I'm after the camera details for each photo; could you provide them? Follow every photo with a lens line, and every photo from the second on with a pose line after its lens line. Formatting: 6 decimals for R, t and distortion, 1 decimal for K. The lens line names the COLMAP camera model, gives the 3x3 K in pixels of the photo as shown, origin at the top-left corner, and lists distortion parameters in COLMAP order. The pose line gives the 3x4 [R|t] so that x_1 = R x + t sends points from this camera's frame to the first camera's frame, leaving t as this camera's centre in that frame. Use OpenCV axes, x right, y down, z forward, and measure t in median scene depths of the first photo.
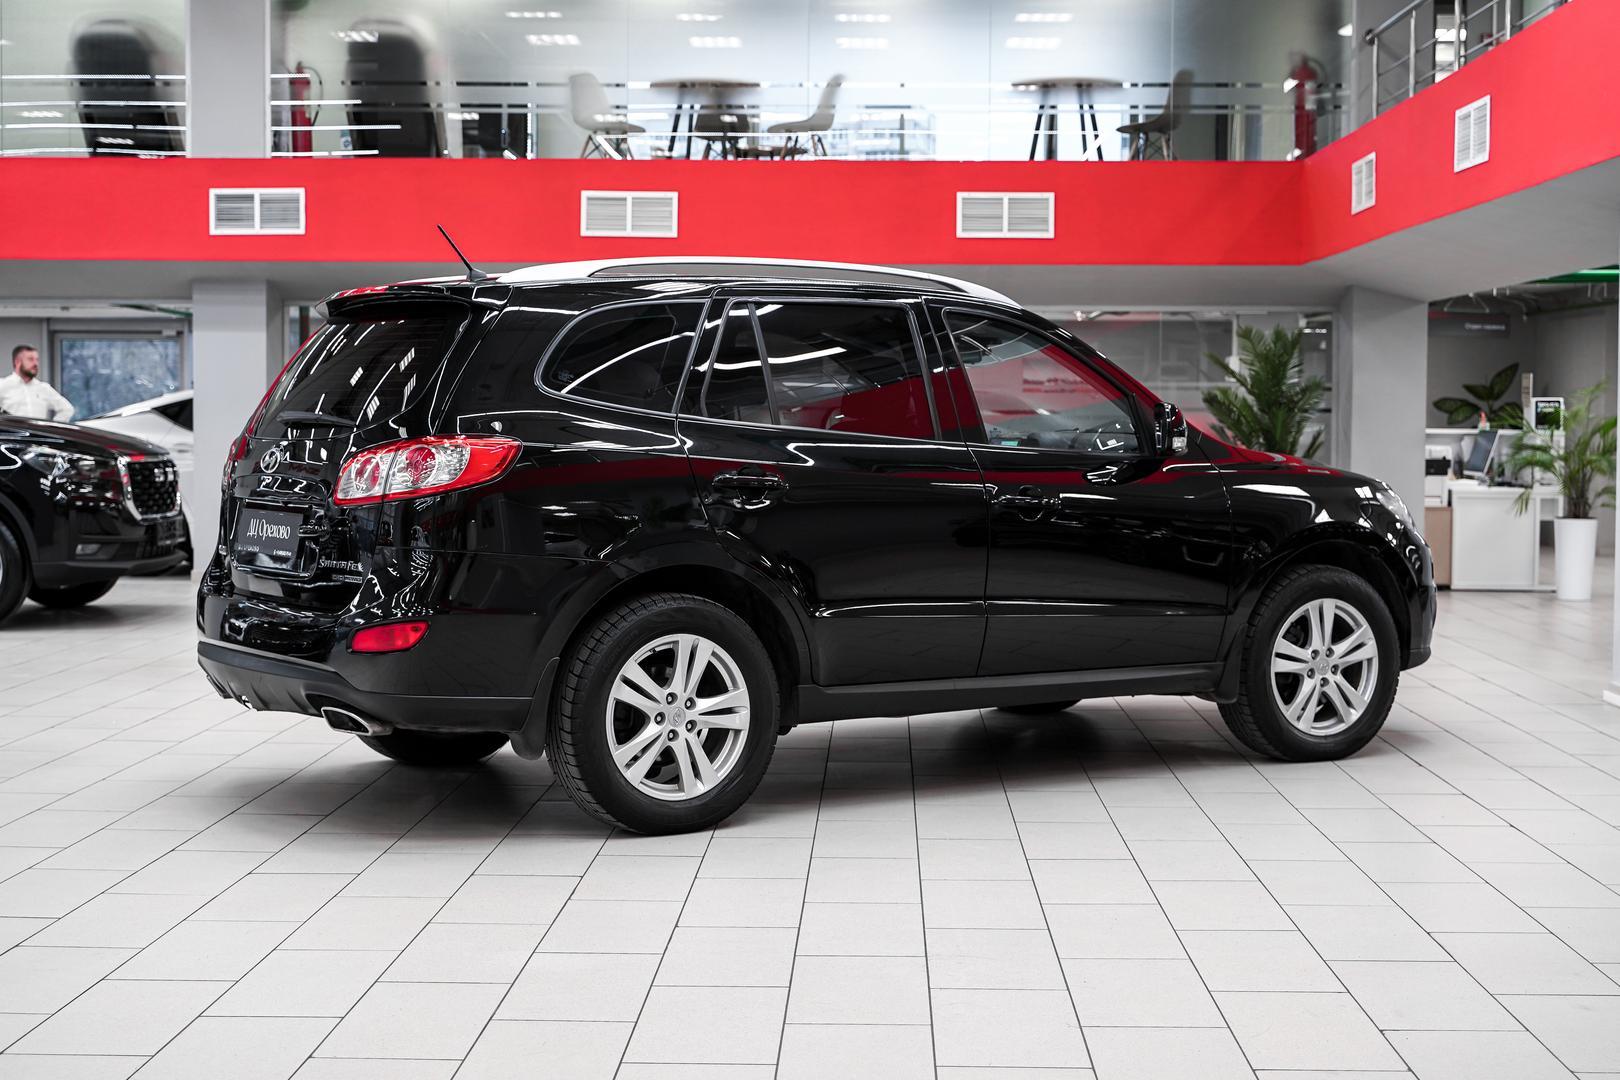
lens RADIAL K [[2277.4, 0, 803.2], [0, 2277.4, 528.9], [0, 0, 1]] dist [0.026811, 0.000000]
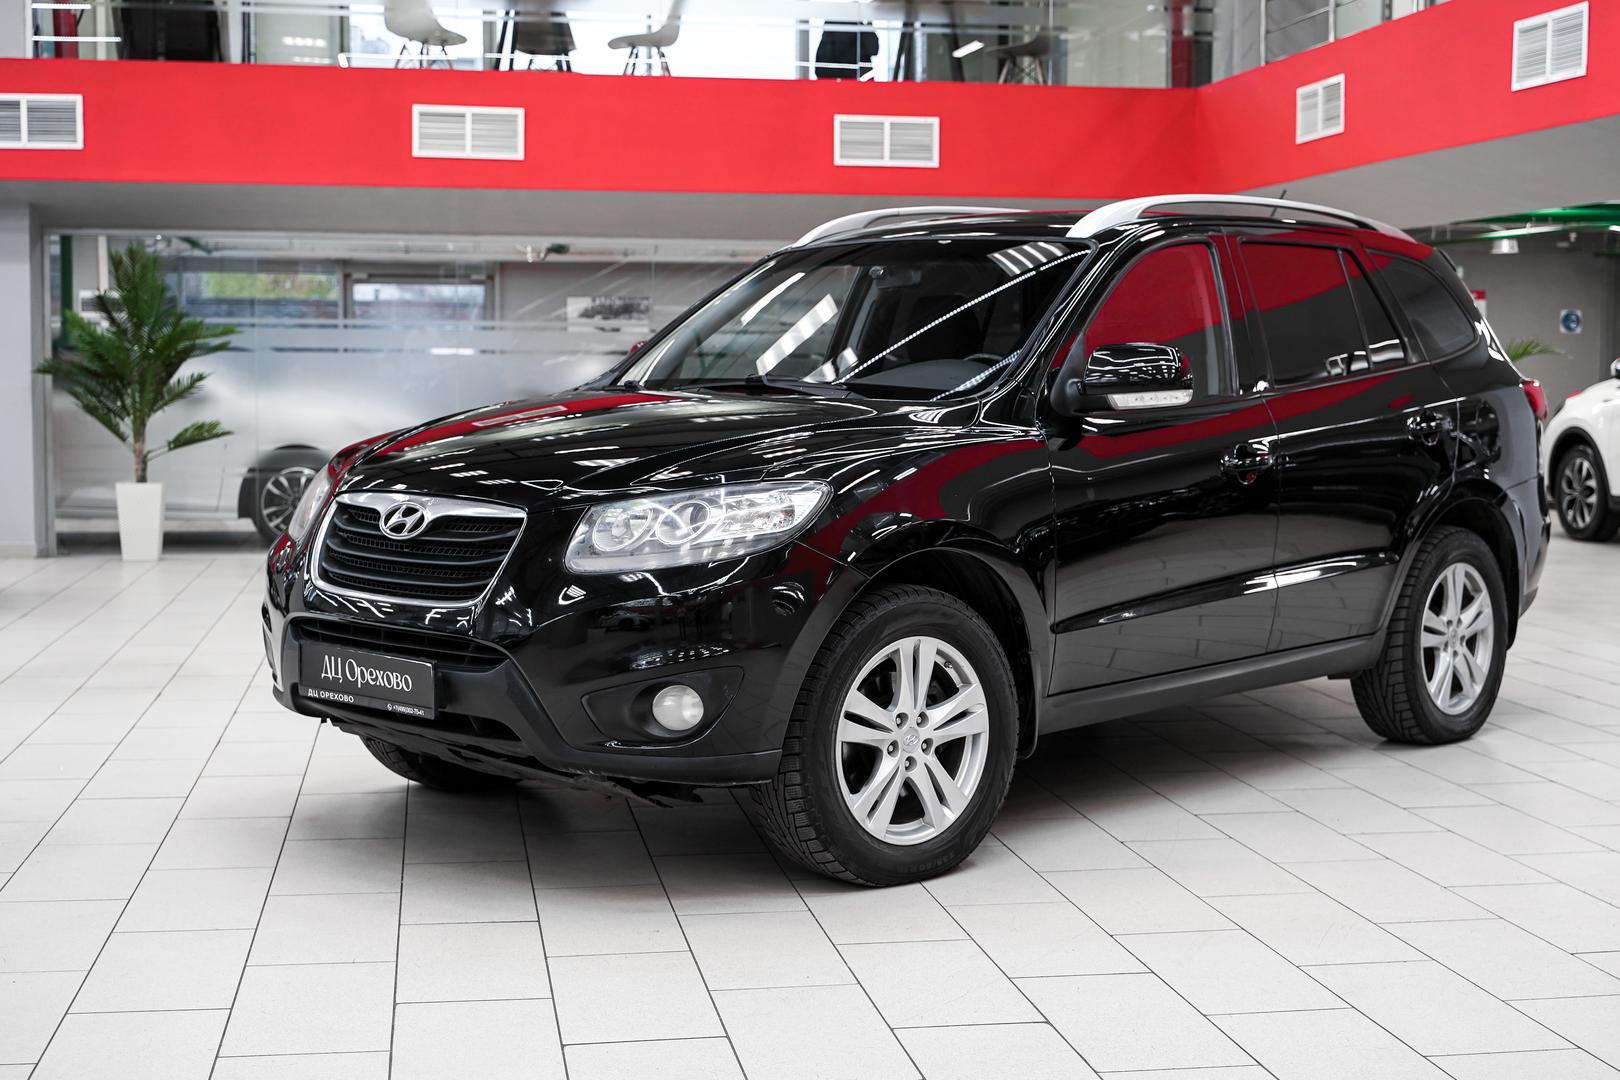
lens RADIAL K [[2228.8, 0, 800.3], [0, 2228.8, 551.3], [0, 0, 1]] dist [0.013751, 0.000000]
pose [[0.981100, -0.017505, 0.192710, -0.115228], [0.010852, 0.999310, 0.035526, -0.005350], [-0.193199, -0.032763, 0.980612, 0.119906]]
